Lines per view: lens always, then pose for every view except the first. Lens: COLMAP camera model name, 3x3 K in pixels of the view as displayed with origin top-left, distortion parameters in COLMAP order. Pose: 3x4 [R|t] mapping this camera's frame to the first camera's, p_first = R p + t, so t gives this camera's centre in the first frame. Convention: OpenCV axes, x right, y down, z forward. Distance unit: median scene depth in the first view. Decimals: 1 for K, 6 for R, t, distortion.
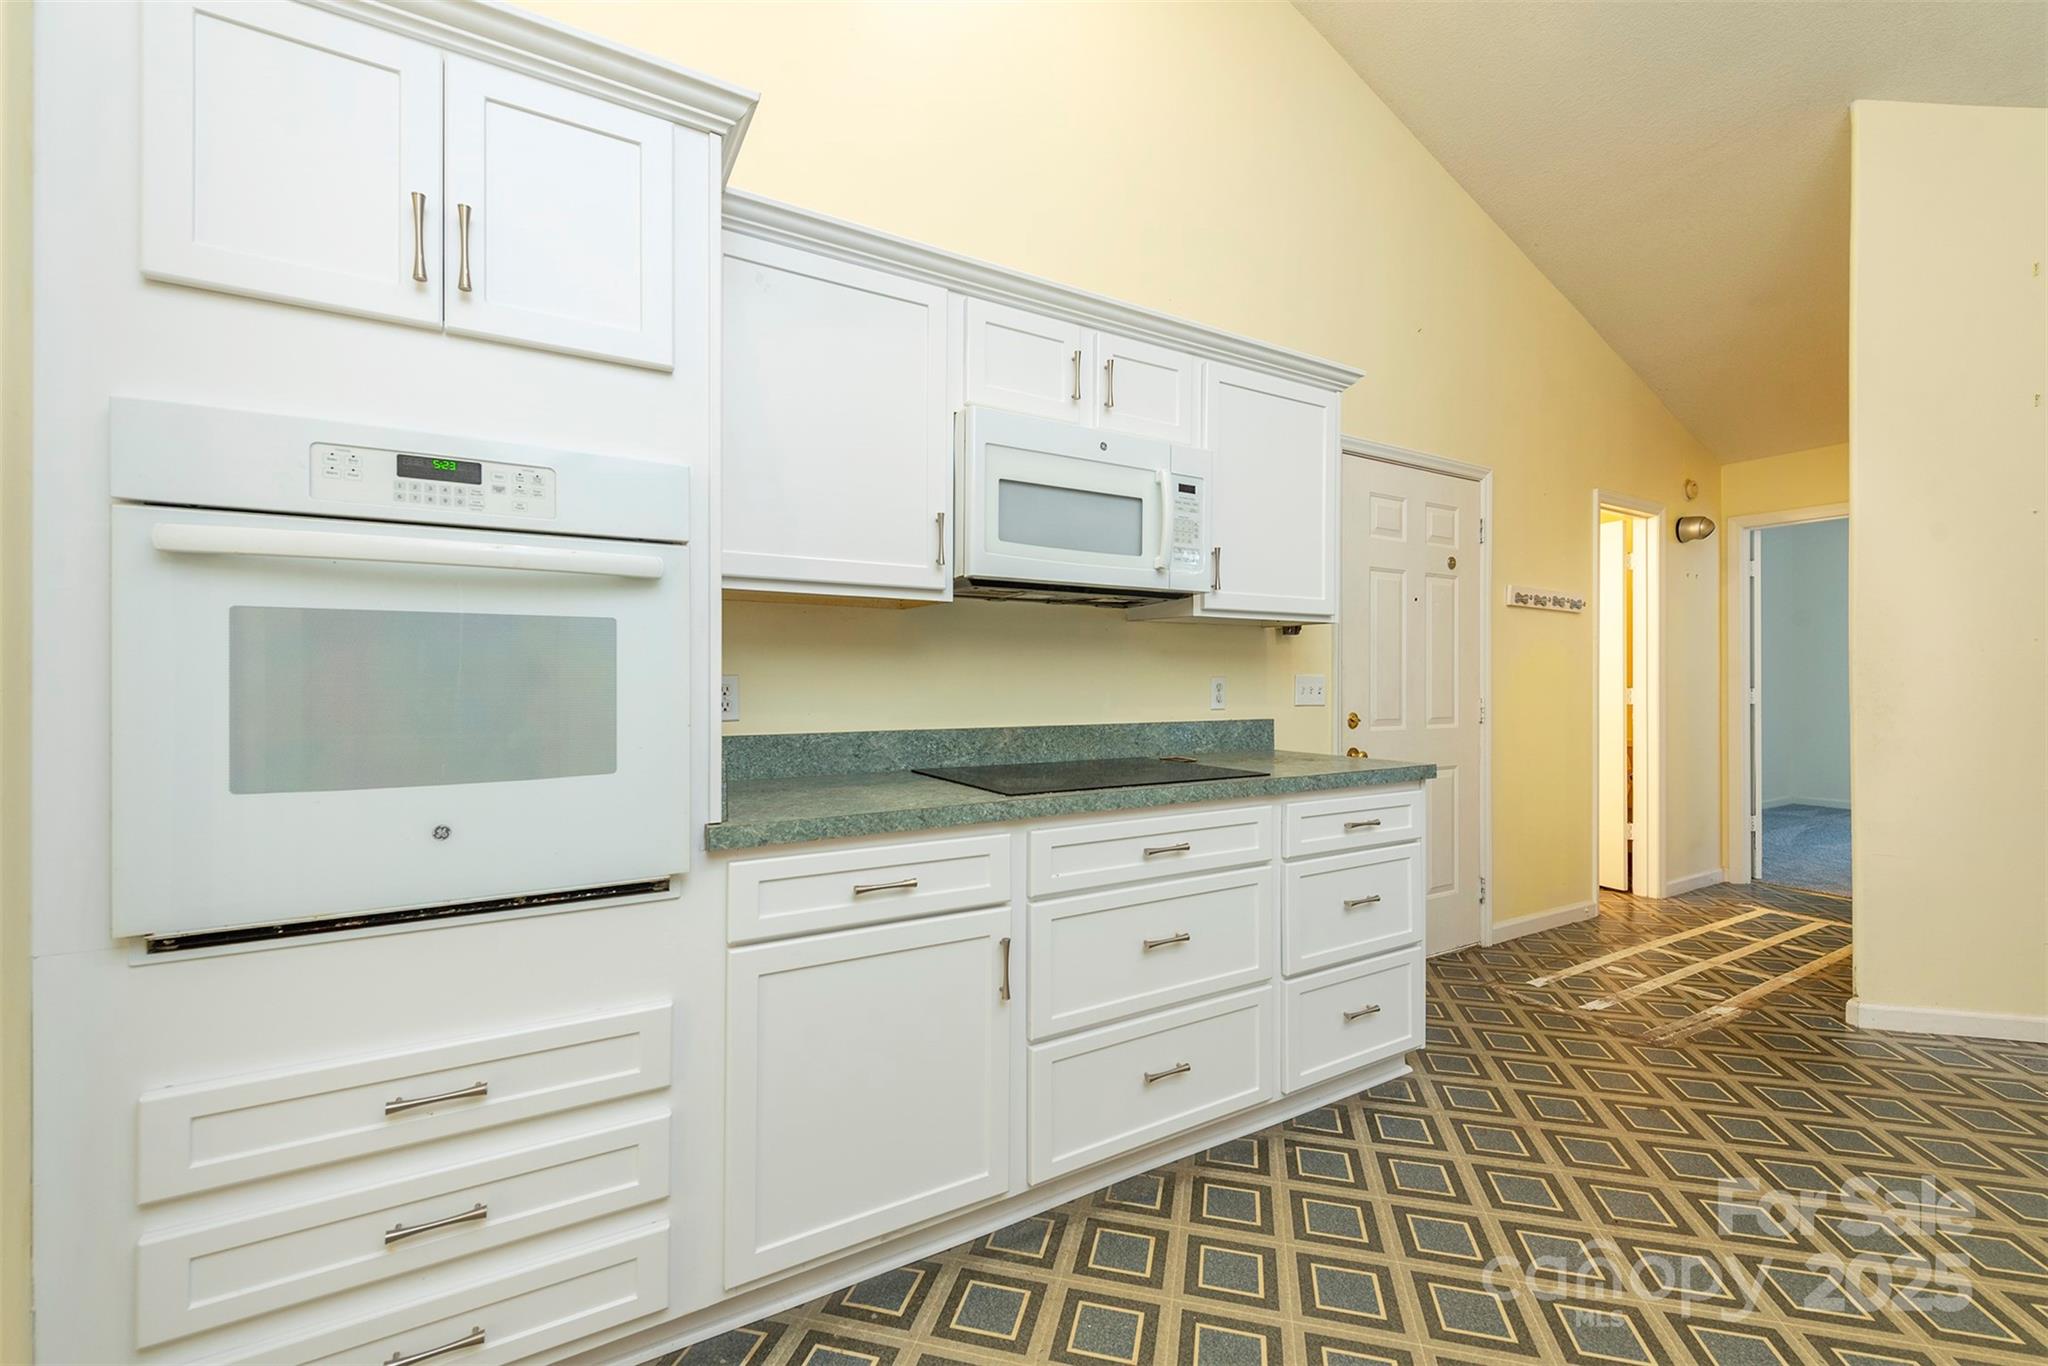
lens RADIAL K [[840.0, 0, 993.6], [0, 840.0, 674.4], [0, 0, 1]] dist [0.002610, 0.000169]
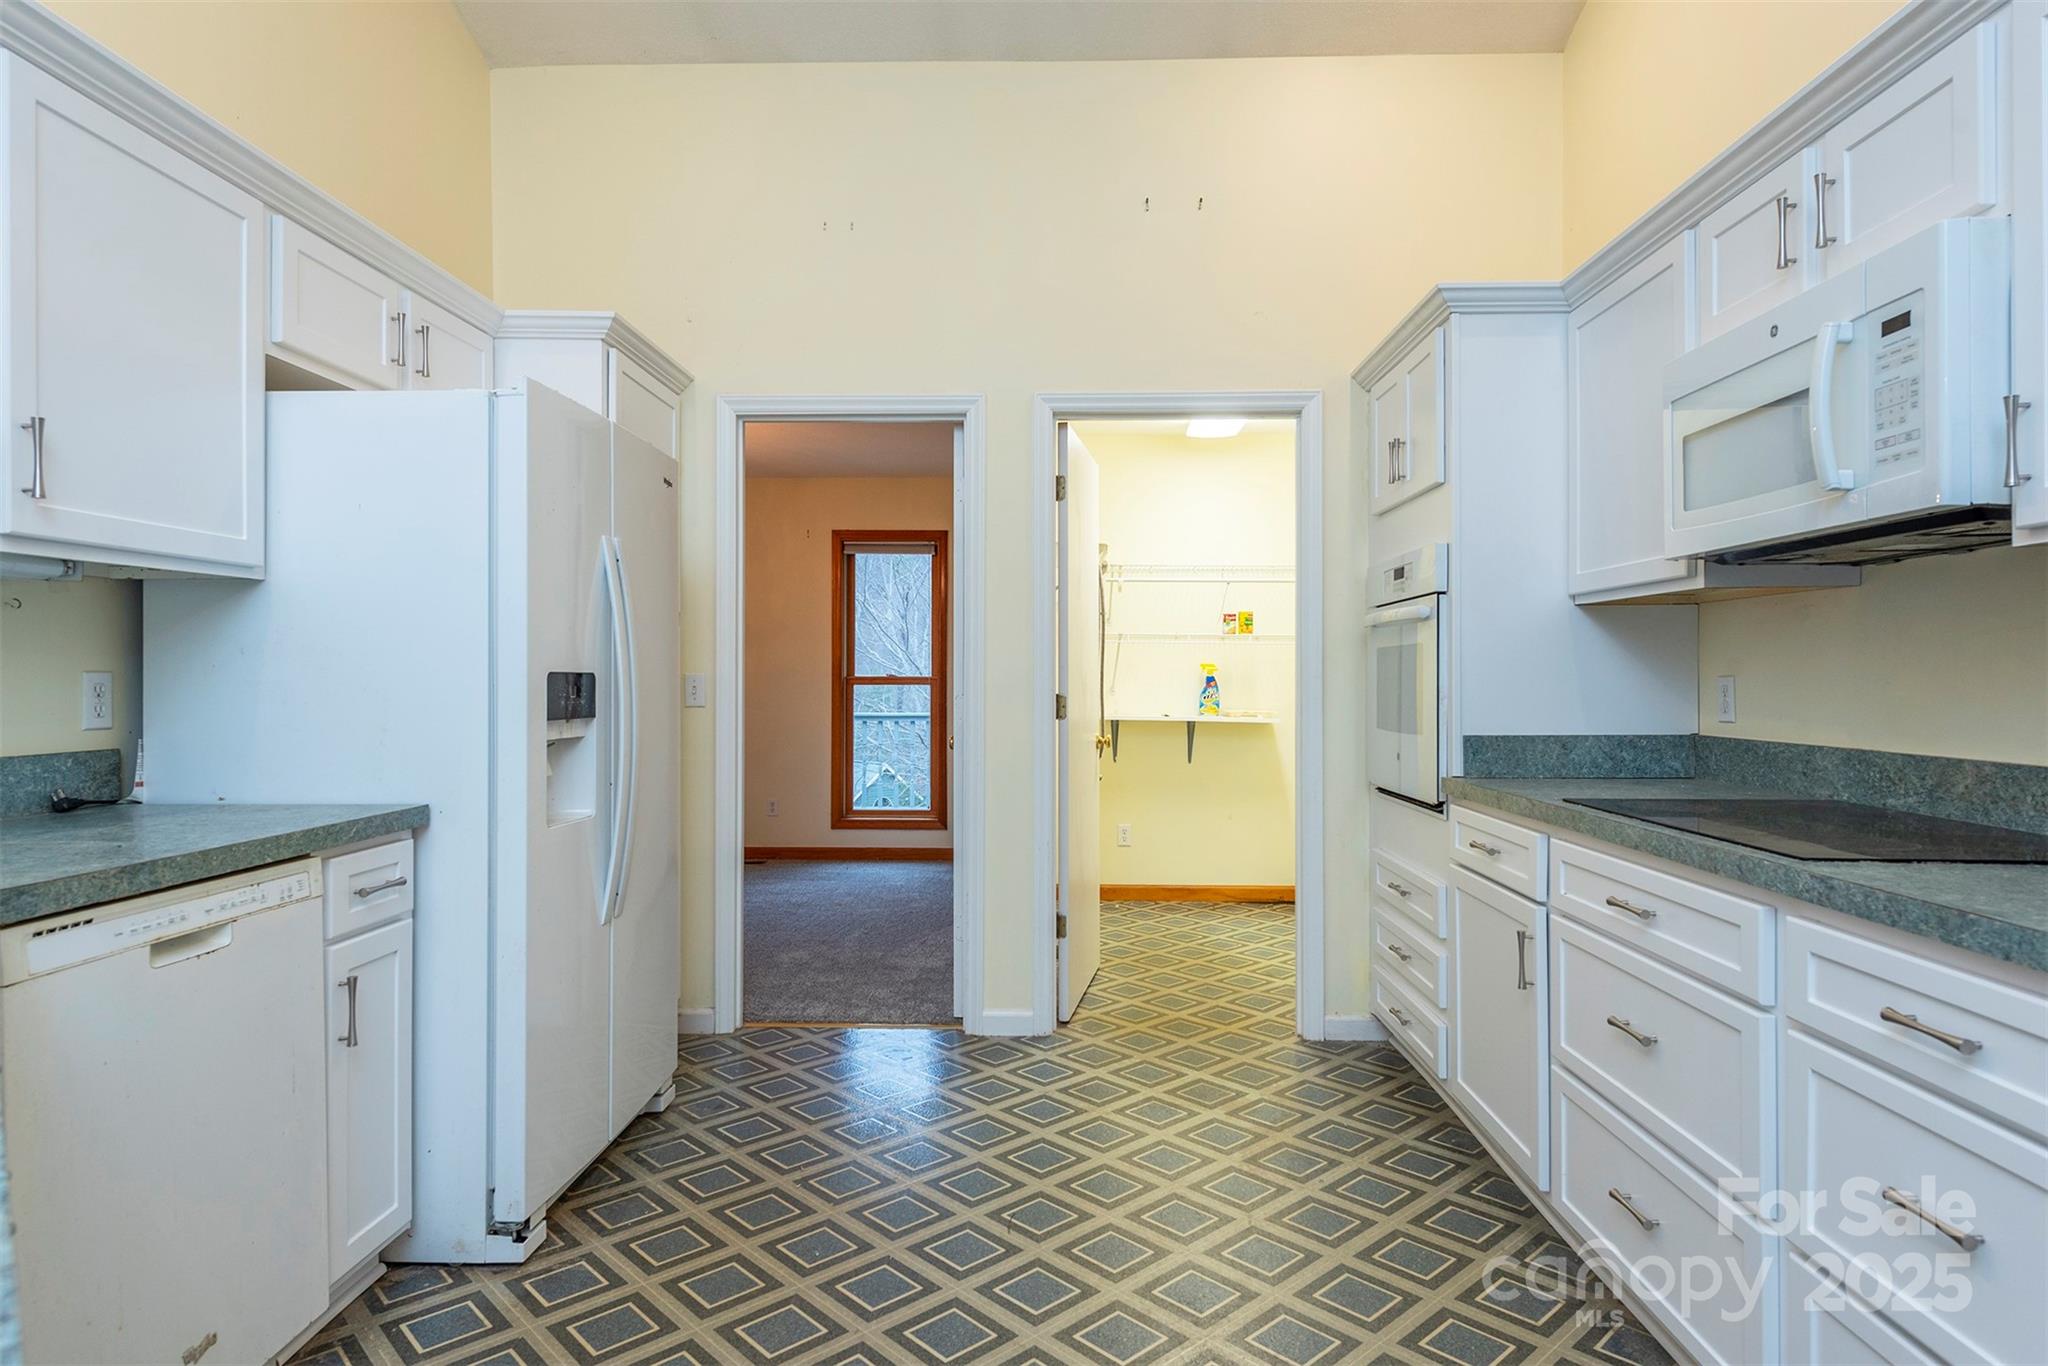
lens RADIAL K [[1140.5, 0, 1026.3], [0, 1140.5, 679.1], [0, 0, 1]] dist [0.006987, -0.001049]
pose [[-0.526585, -0.001649, -0.850121, 1.154577], [0.000169, 0.999998, -0.002045, 0.006719], [0.850123, -0.001220, -0.526583, 0.922967]]
